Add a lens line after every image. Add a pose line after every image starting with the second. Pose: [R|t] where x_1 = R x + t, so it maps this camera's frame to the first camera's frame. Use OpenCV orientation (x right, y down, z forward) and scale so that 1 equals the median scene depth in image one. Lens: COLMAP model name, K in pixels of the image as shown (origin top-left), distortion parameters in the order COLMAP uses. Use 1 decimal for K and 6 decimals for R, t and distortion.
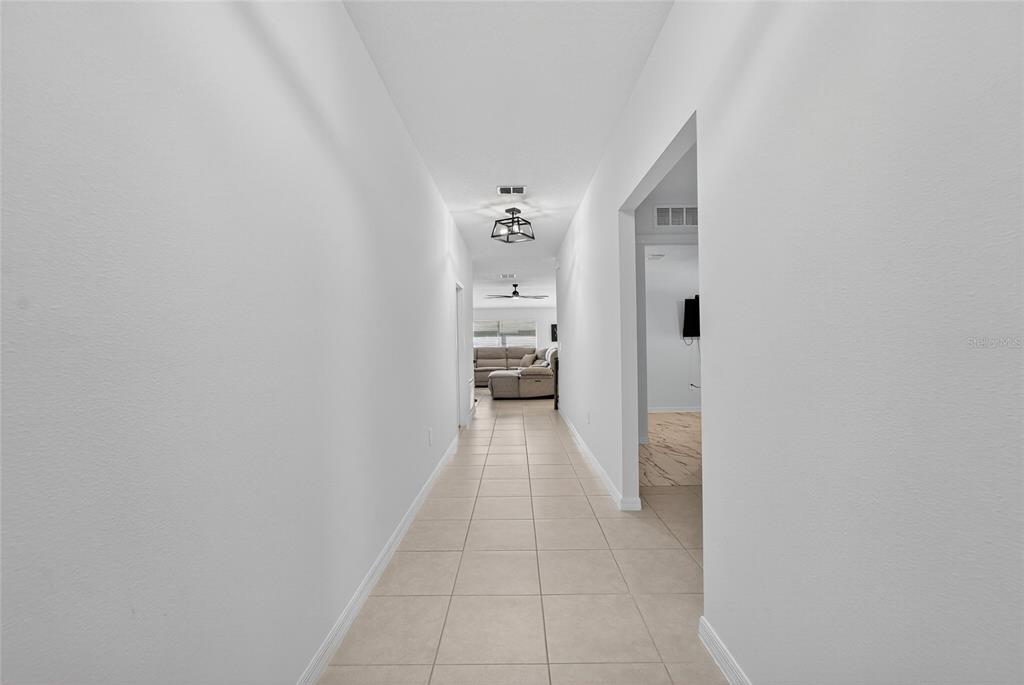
lens RADIAL K [[419.9, 0, 514.5], [0, 419.9, 338.3], [0, 0, 1]] dist [0.000339, 0.000003]
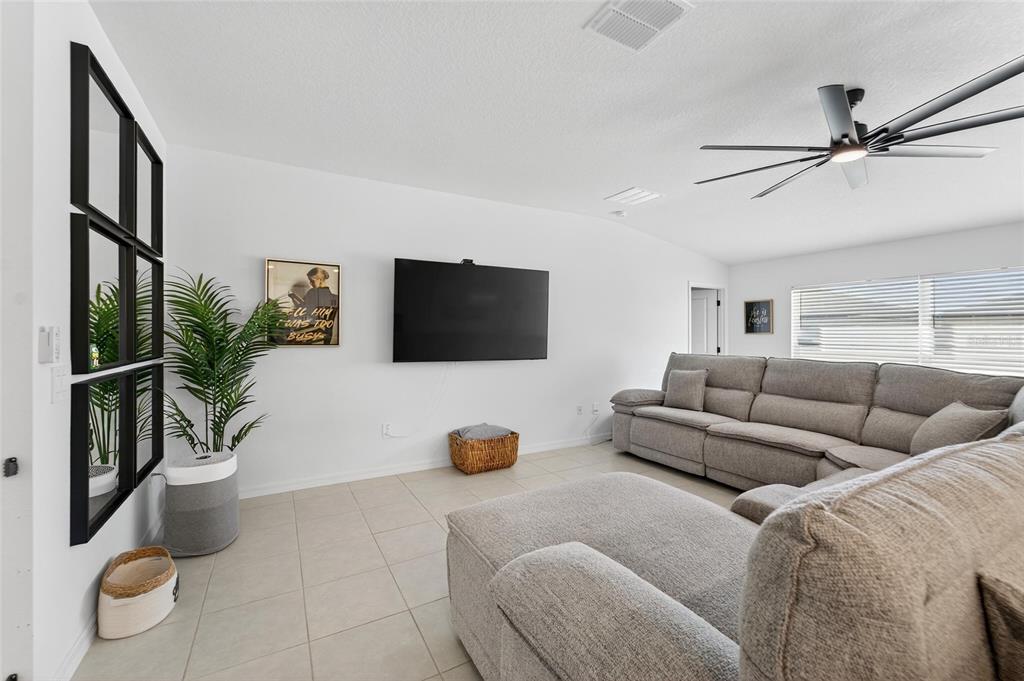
lens RADIAL K [[430.8, 0, 514.6], [0, 430.8, 335.1], [0, 0, 1]] dist [-0.000996, 0.000030]
pose [[0.507940, 0.012564, -0.861301, 0.114664], [0.002464, 0.999868, 0.016038, -0.002489], [0.861389, -0.010268, 0.507842, 0.715082]]
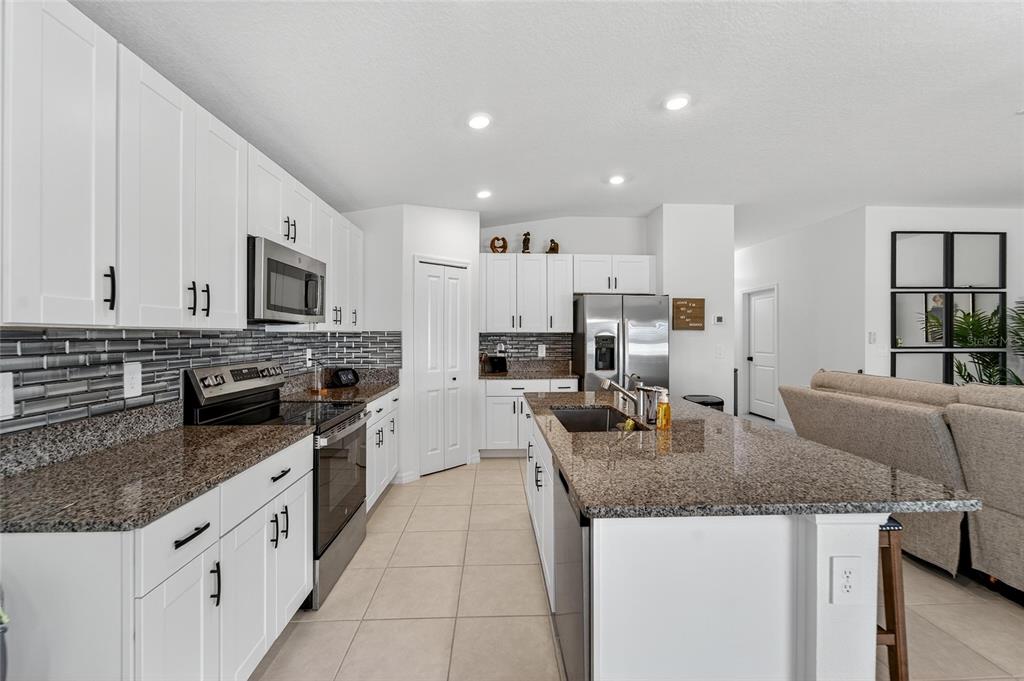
lens RADIAL K [[419.9, 0, 514.5], [0, 419.9, 336.3], [0, 0, 1]] dist [0.000339, 0.000003]
pose [[-0.998391, 0.014149, -0.054916, 0.300539], [0.014424, 0.999885, -0.004601, -0.002510], [0.054845, -0.005386, -0.998480, 1.050137]]
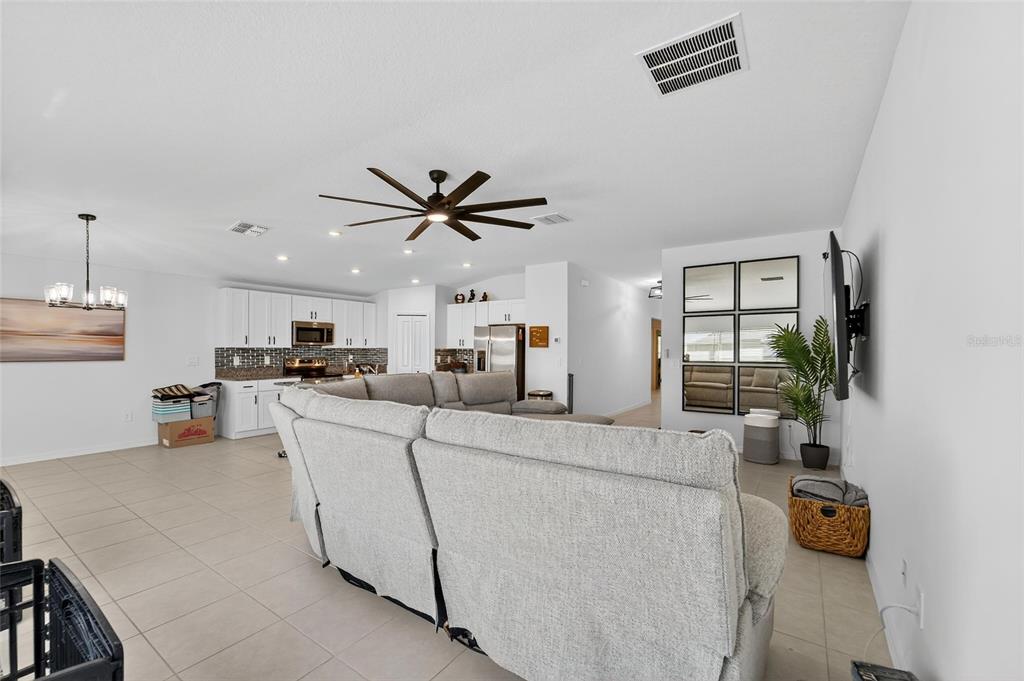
lens RADIAL K [[424.0, 0, 494.5], [0, 424.0, 360.5], [0, 0, 1]] dist [-0.016524, 0.000059]
pose [[-0.819294, -0.003326, 0.573364, -0.197004], [0.001509, 0.999967, 0.007957, 0.006597], [-0.573371, 0.007384, -0.819262, 1.206765]]
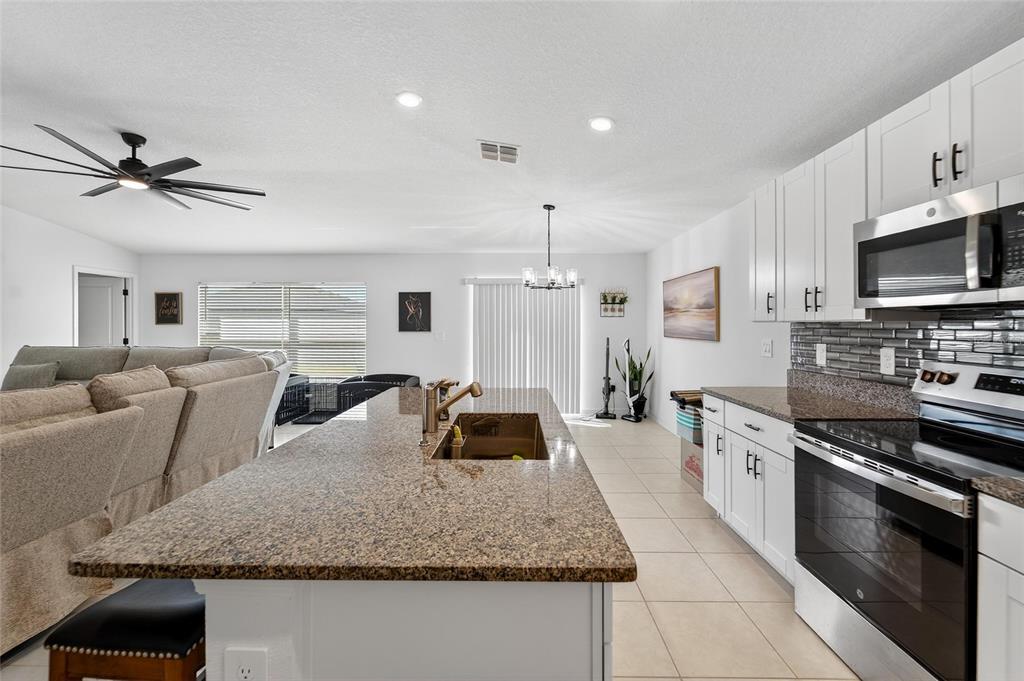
lens RADIAL K [[430.5, 0, 511.5], [0, 430.5, 323.3], [0, 0, 1]] dist [-0.000614, -0.000184]
pose [[0.999807, 0.013609, -0.014141, 0.261343], [-0.013536, 0.999895, 0.005251, -0.005459], [0.014211, -0.005058, 0.999886, 0.698642]]
